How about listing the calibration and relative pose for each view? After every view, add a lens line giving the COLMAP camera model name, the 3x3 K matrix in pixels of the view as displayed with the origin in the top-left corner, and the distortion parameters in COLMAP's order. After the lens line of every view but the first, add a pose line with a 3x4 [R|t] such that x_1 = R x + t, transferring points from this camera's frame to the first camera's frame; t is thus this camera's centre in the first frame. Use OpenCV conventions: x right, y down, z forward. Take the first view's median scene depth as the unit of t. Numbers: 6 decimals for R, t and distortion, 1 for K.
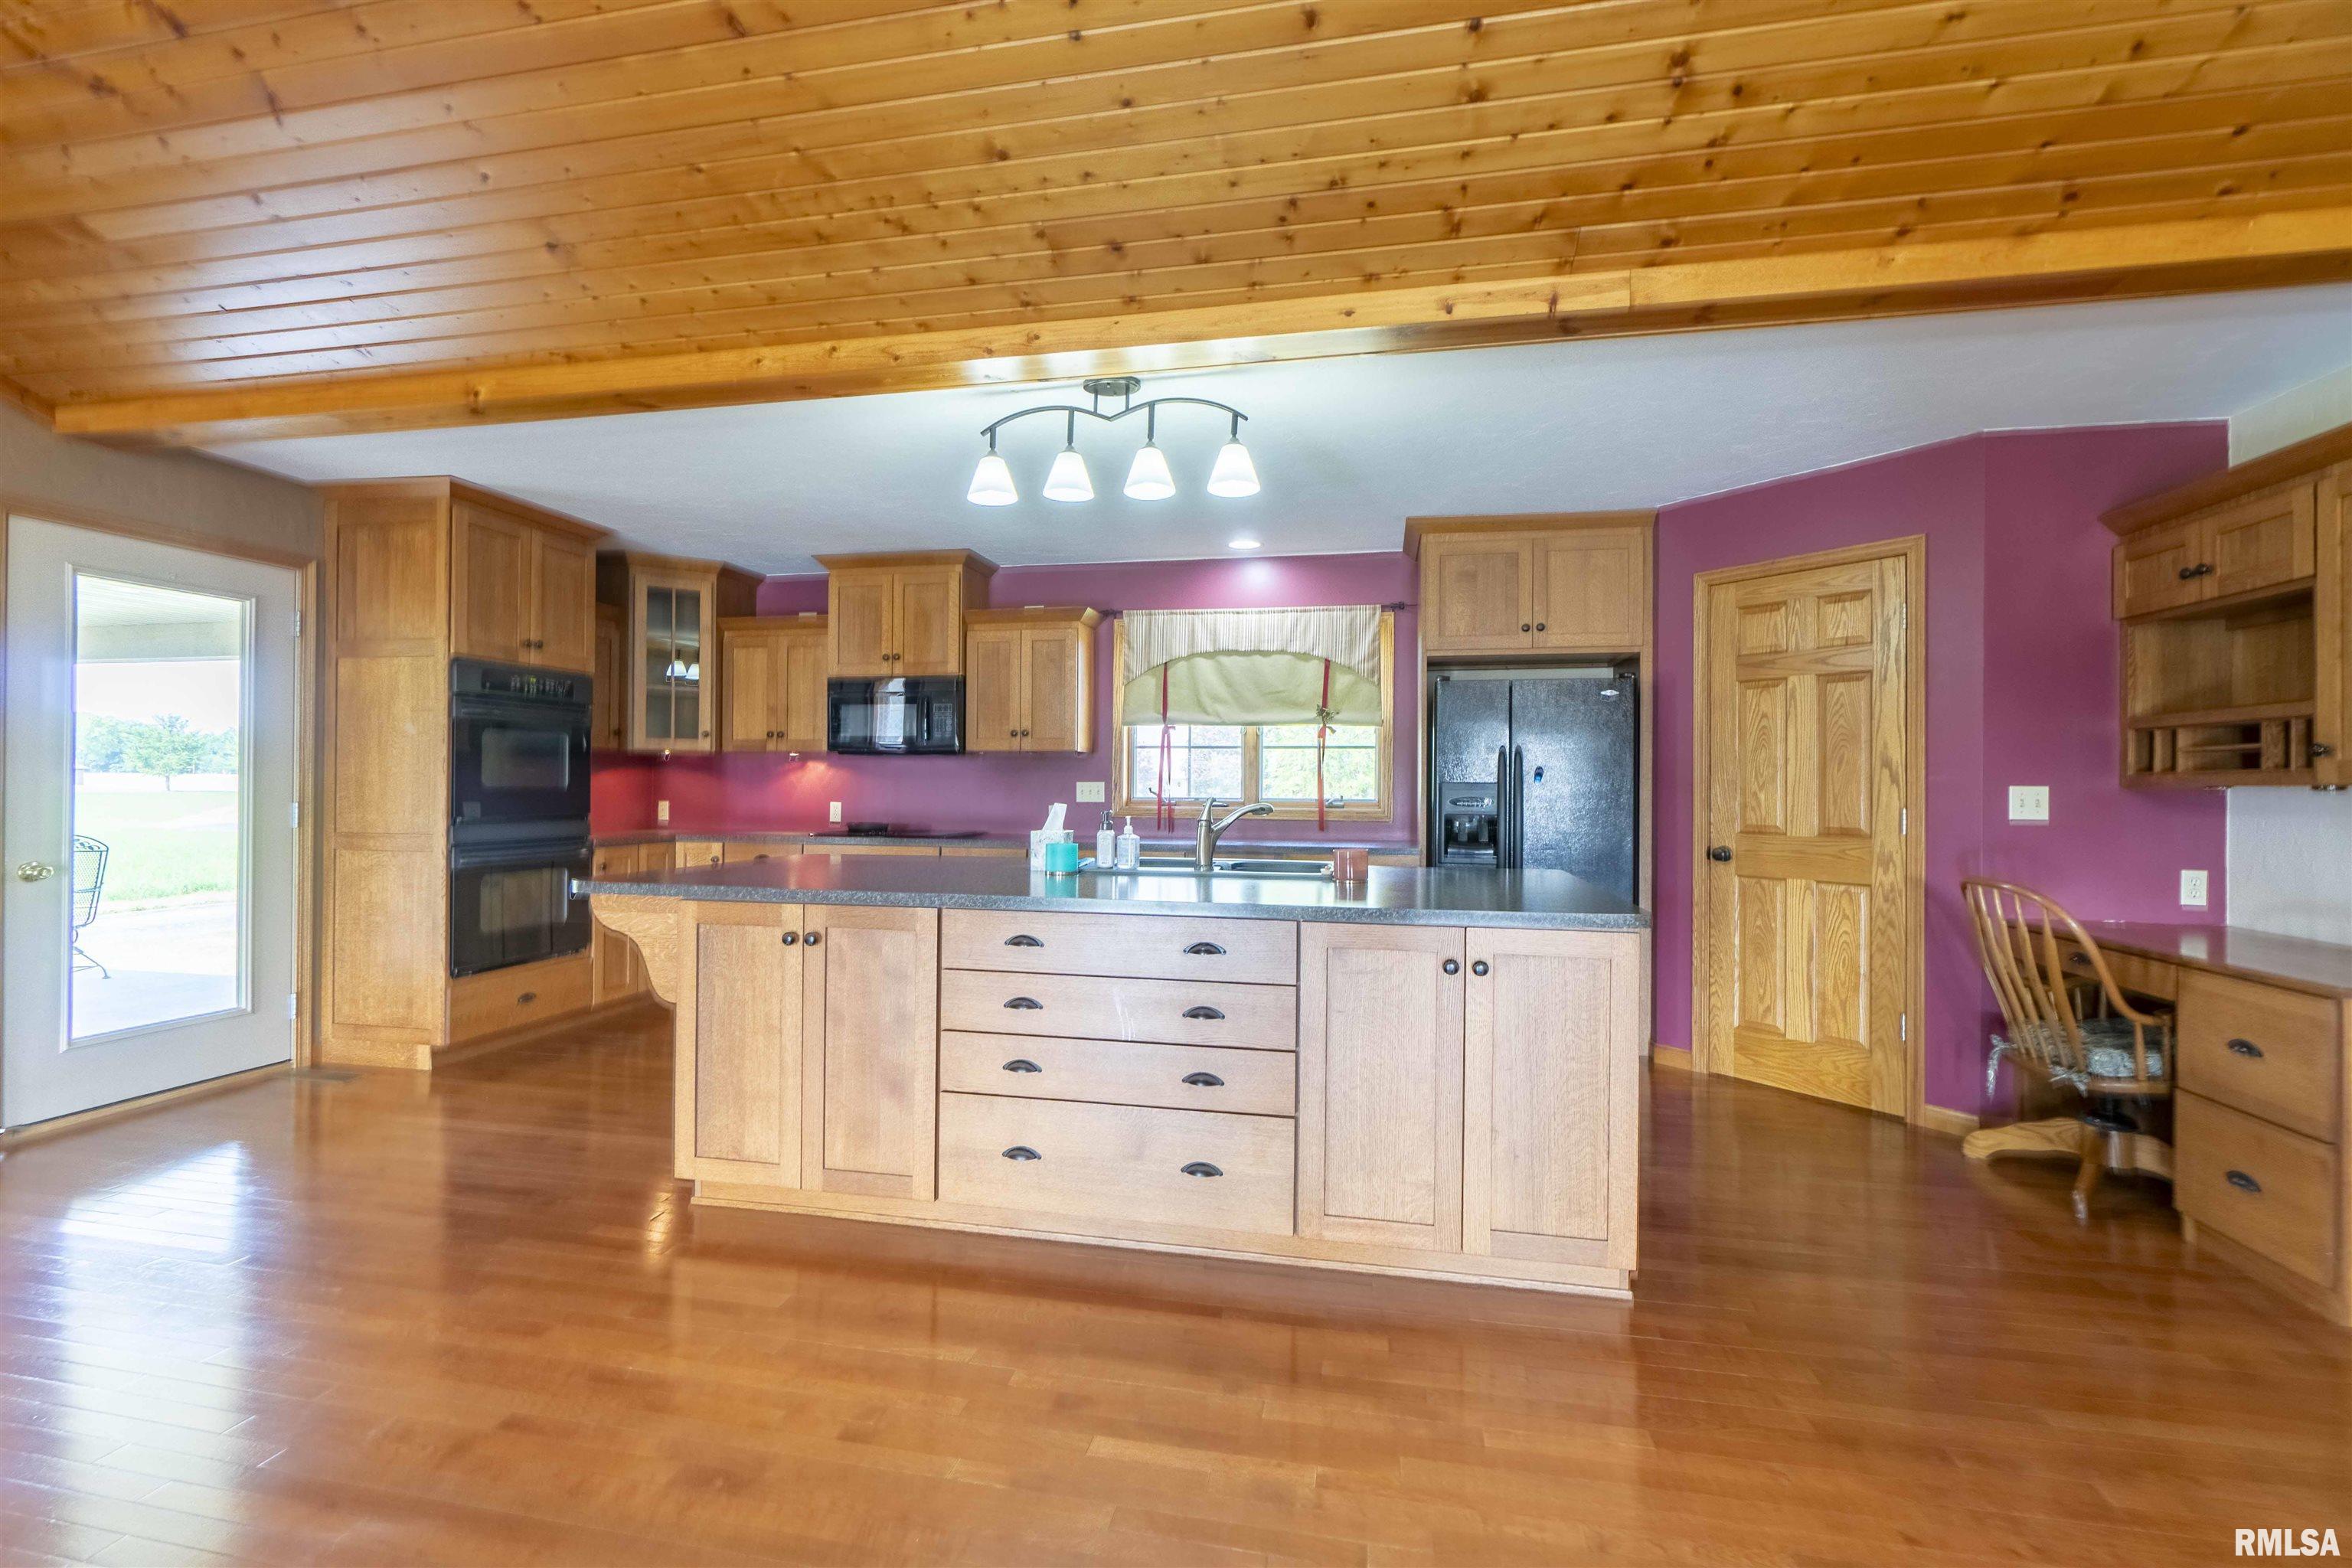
lens RADIAL K [[1050.6, 0, 1164.1], [0, 1050.6, 770.1], [0, 0, 1]] dist [-0.000984, 0.001225]
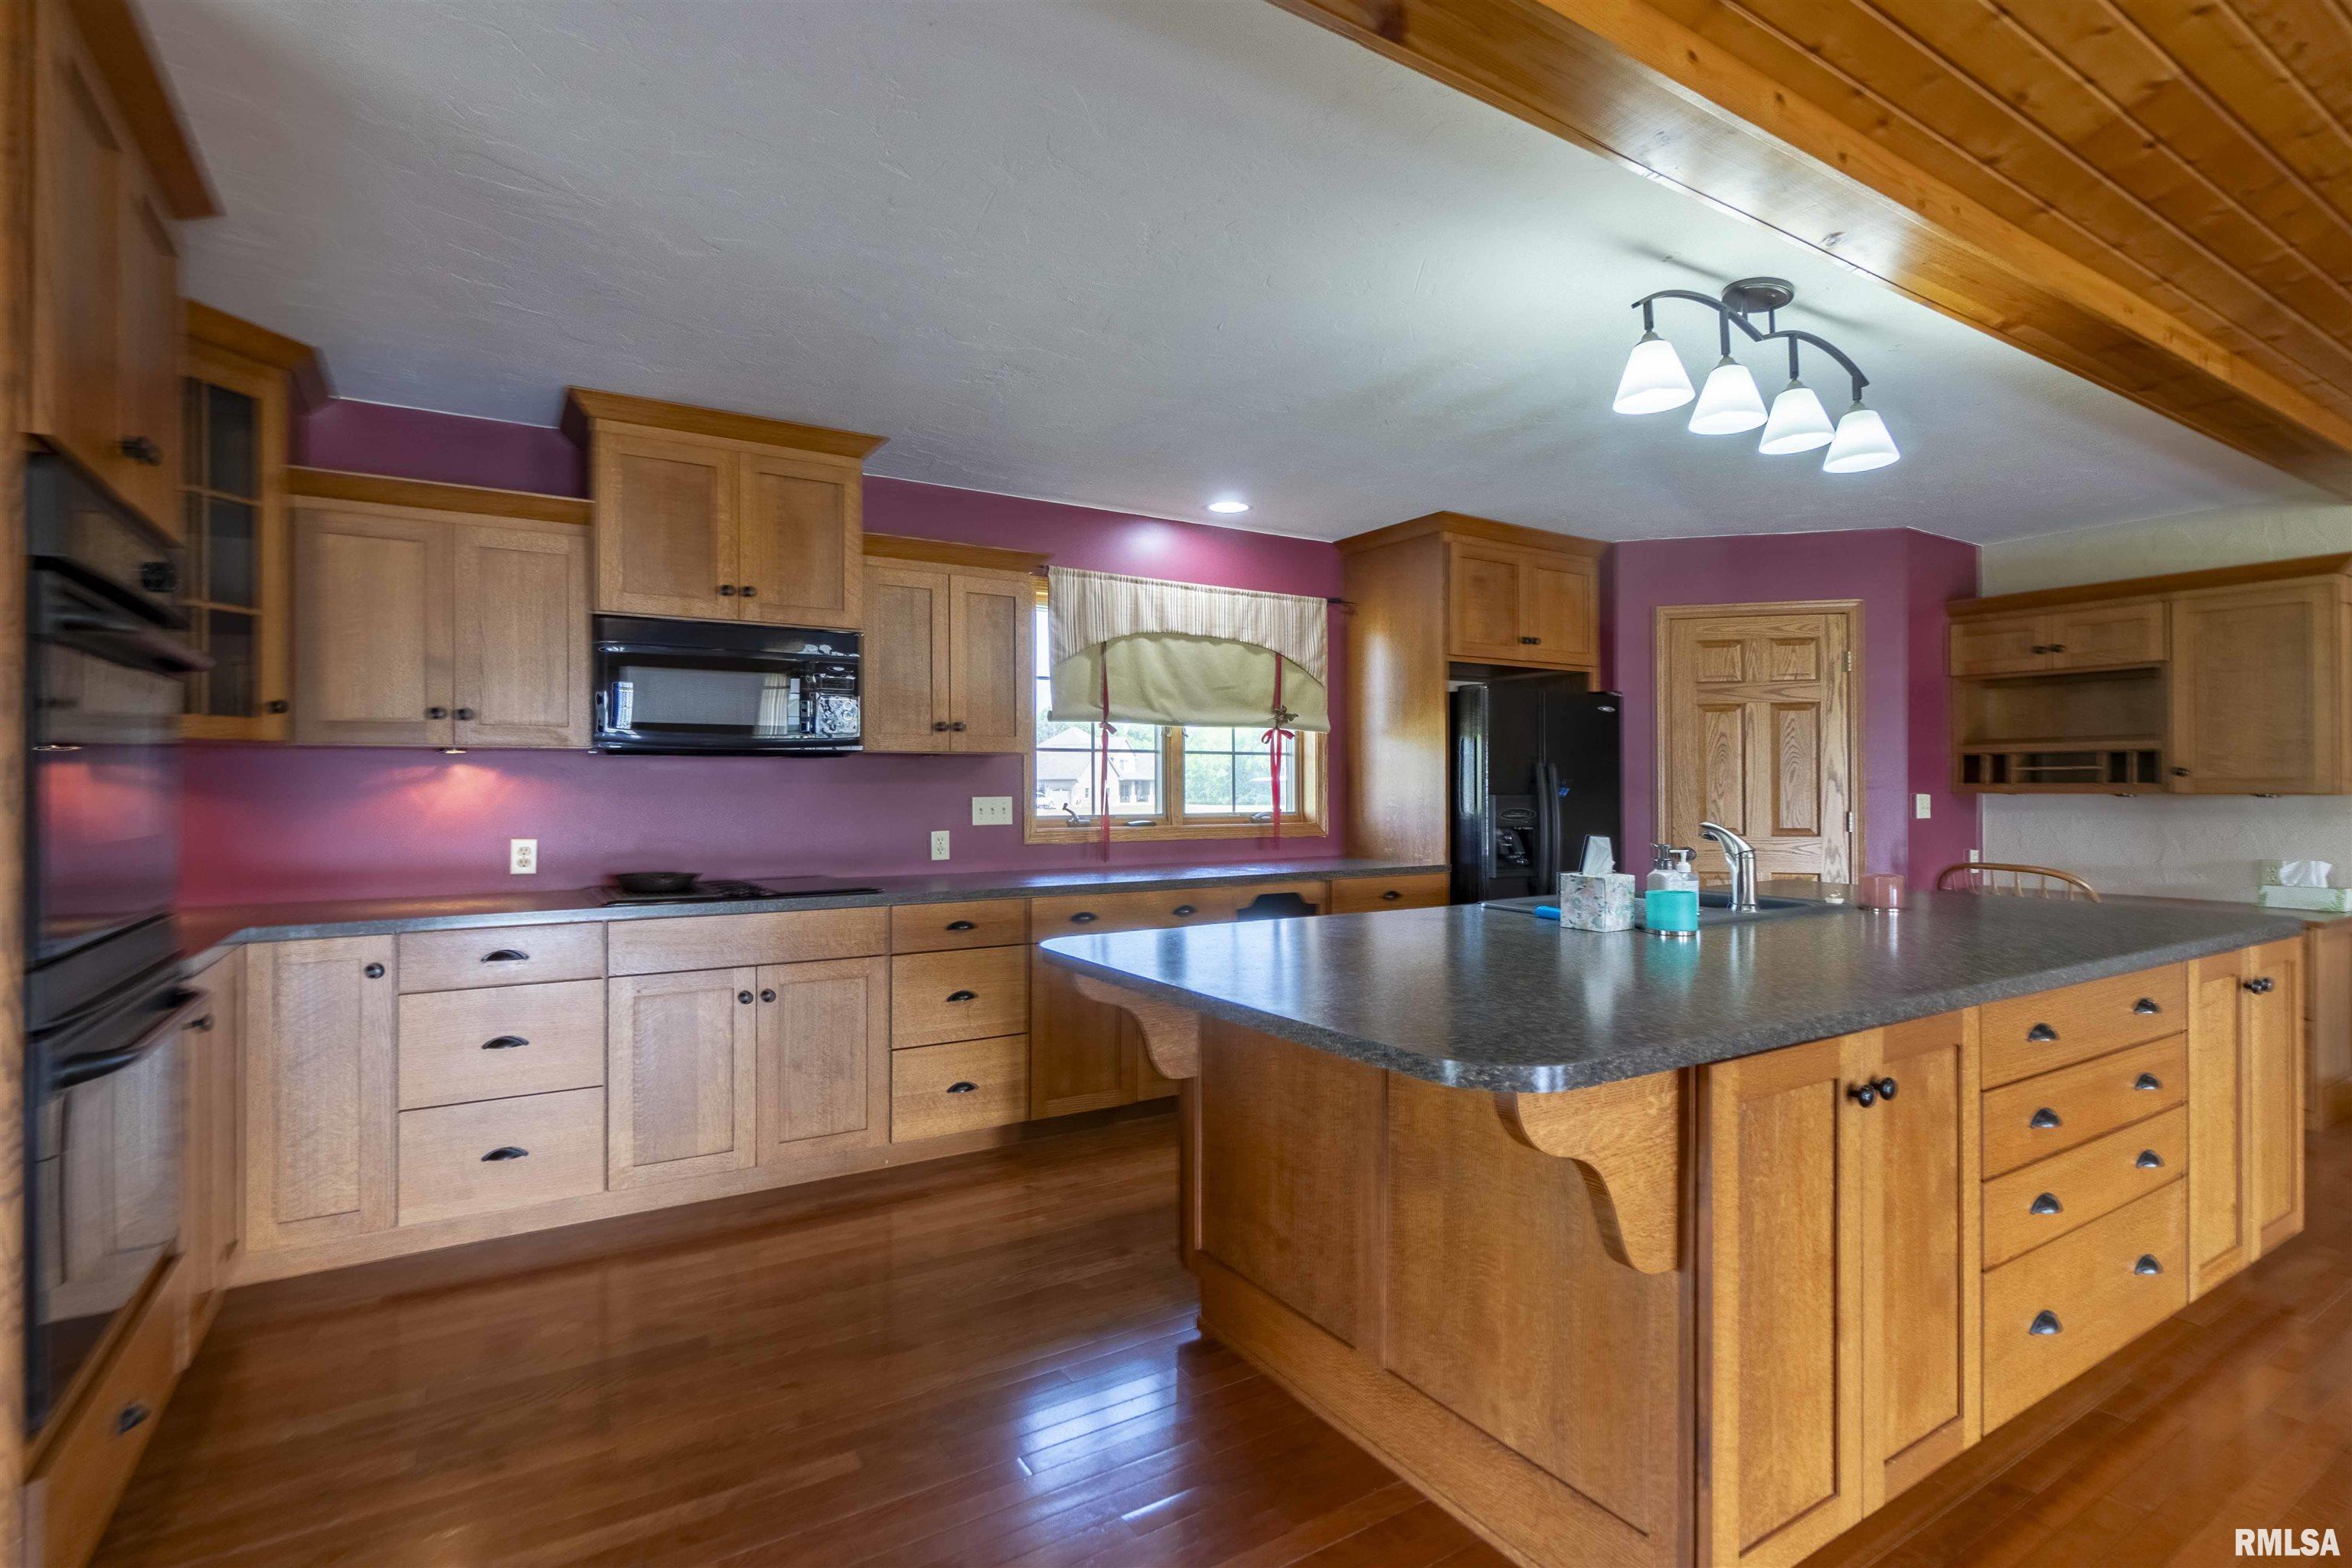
lens RADIAL K [[1050.6, 0, 1170.9], [0, 1050.6, 778.0], [0, 0, 1]] dist [-0.000984, 0.001225]
pose [[0.727612, -0.003946, 0.685977, -0.517777], [-0.003466, 0.999950, 0.009428, -0.009194], [-0.685980, -0.009238, 0.727562, 0.422729]]
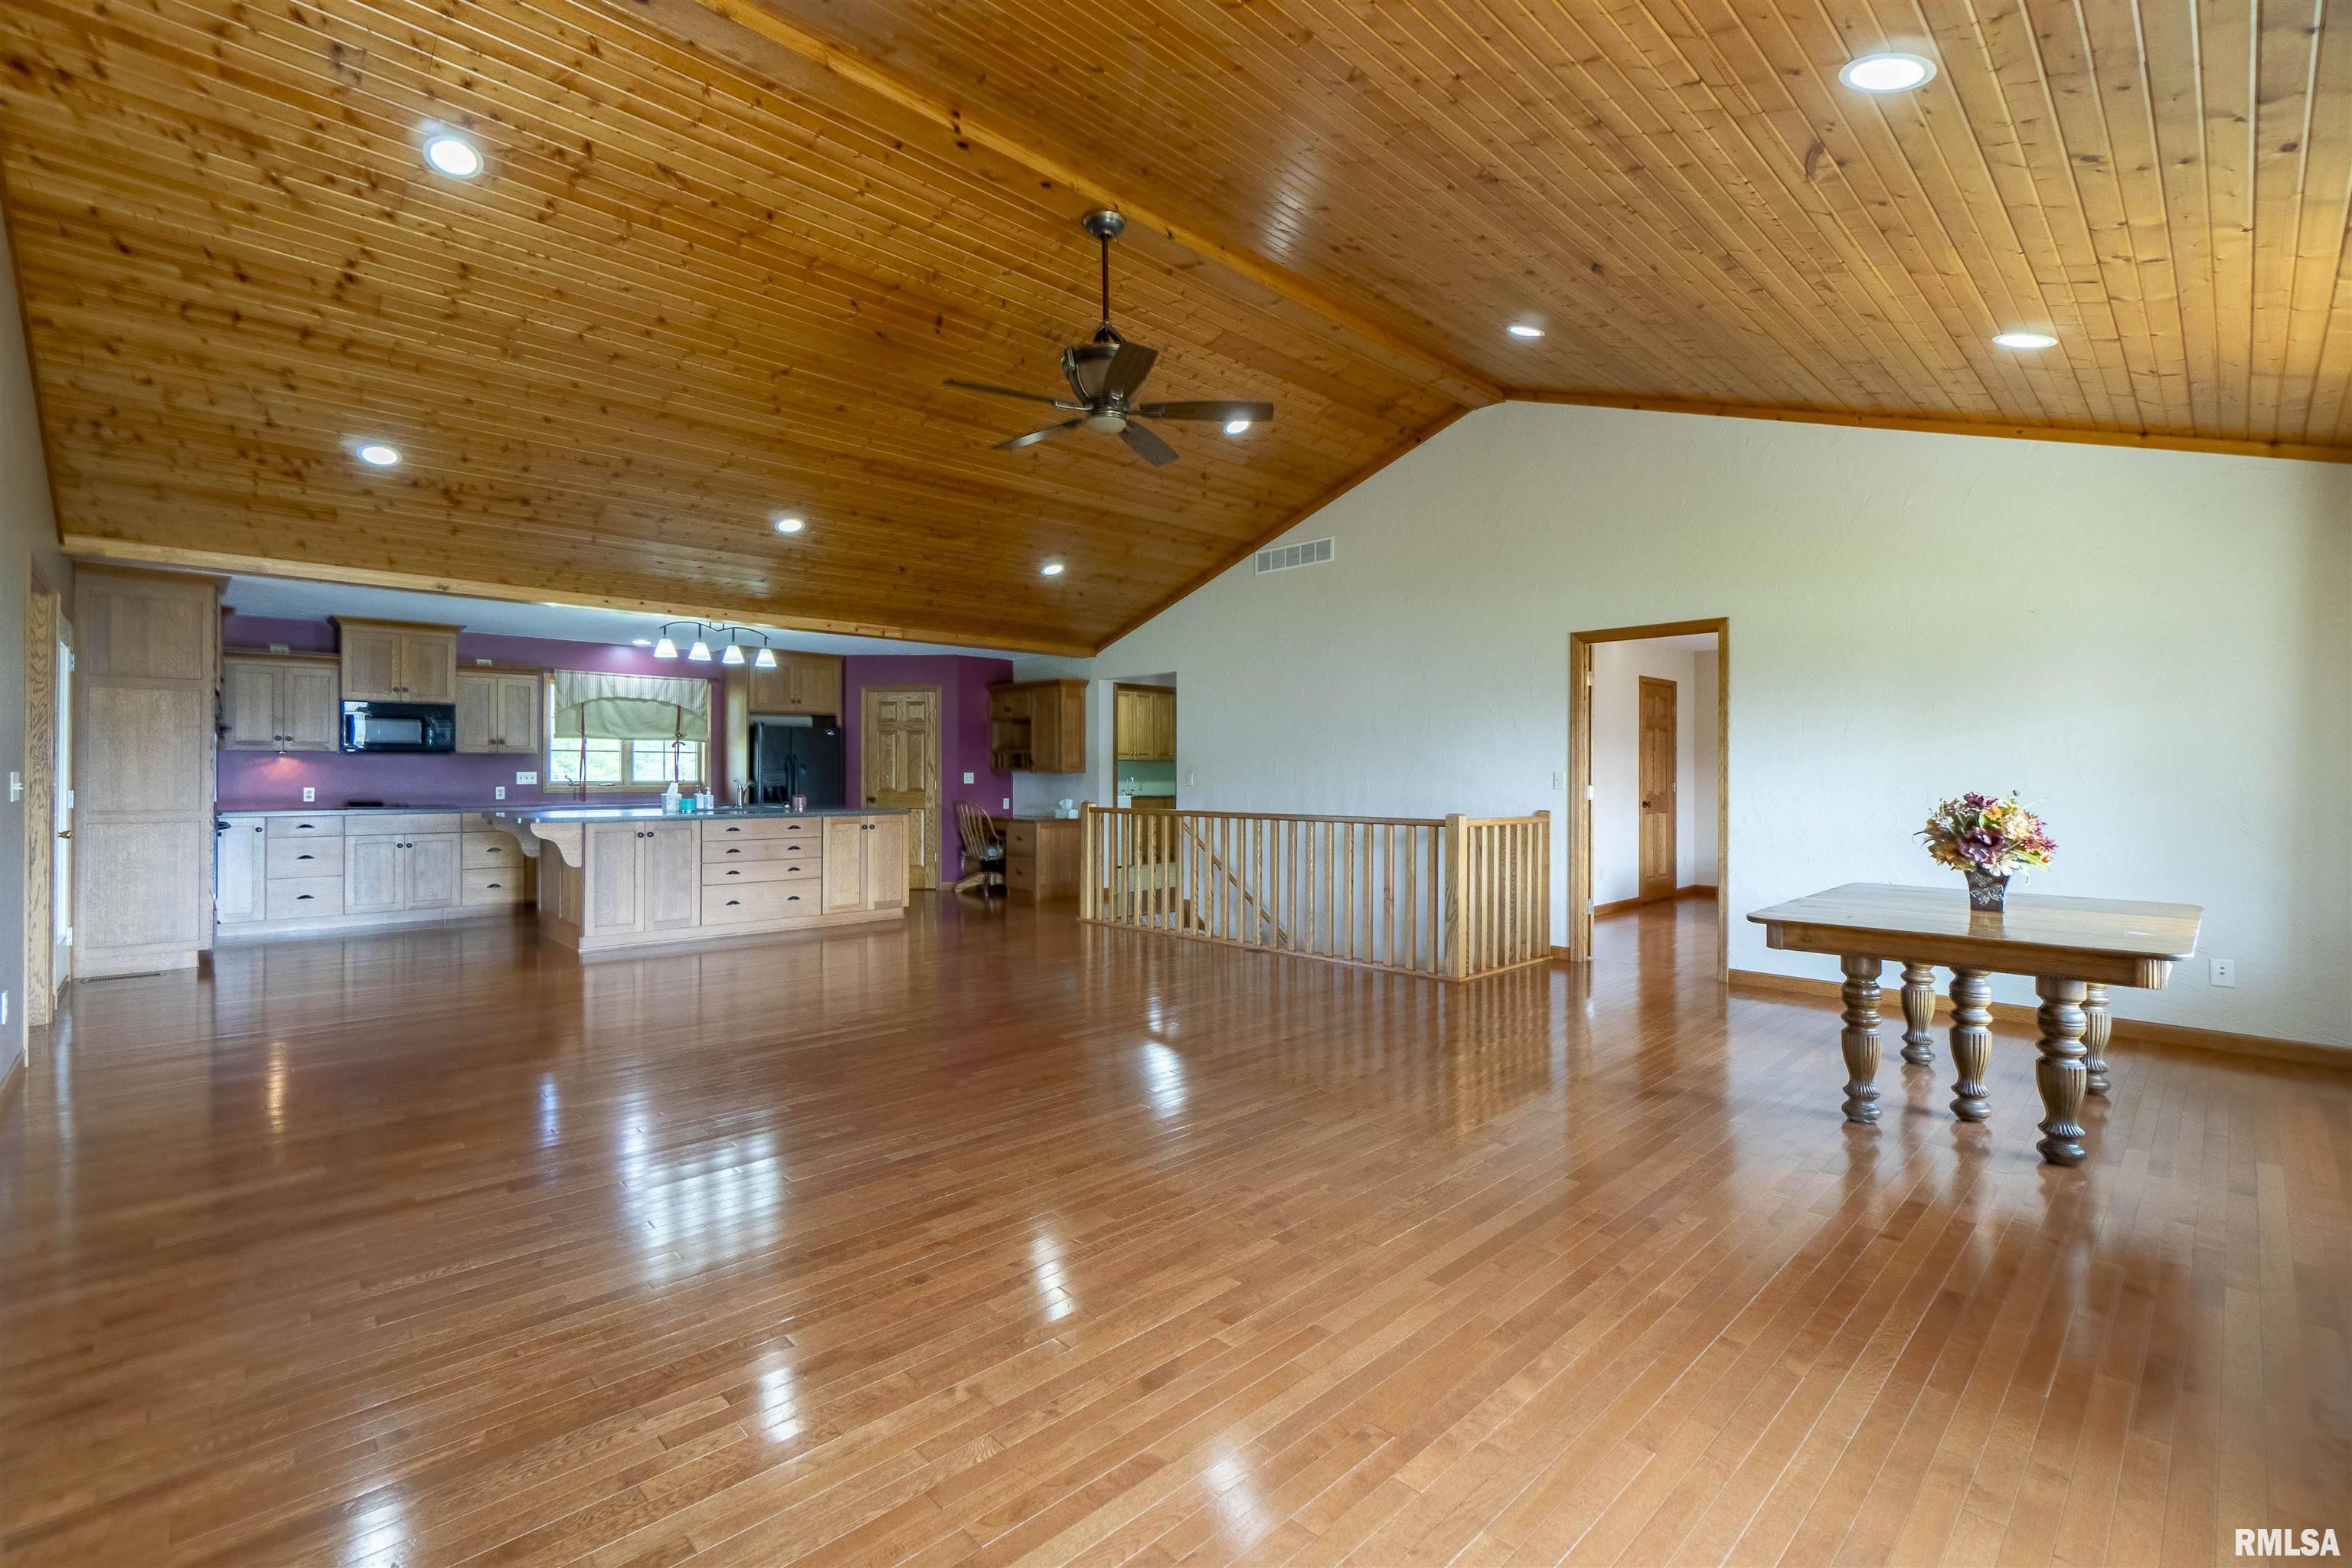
lens RADIAL K [[1050.6, 0, 1053.0], [0, 1050.6, 751.7], [0, 0, 1]] dist [-0.000984, 0.001225]
pose [[0.649053, 0.008167, 0.760699, -0.846918], [-0.008595, 0.999957, -0.003403, -0.022763], [-0.760695, -0.004330, 0.649096, -0.738136]]
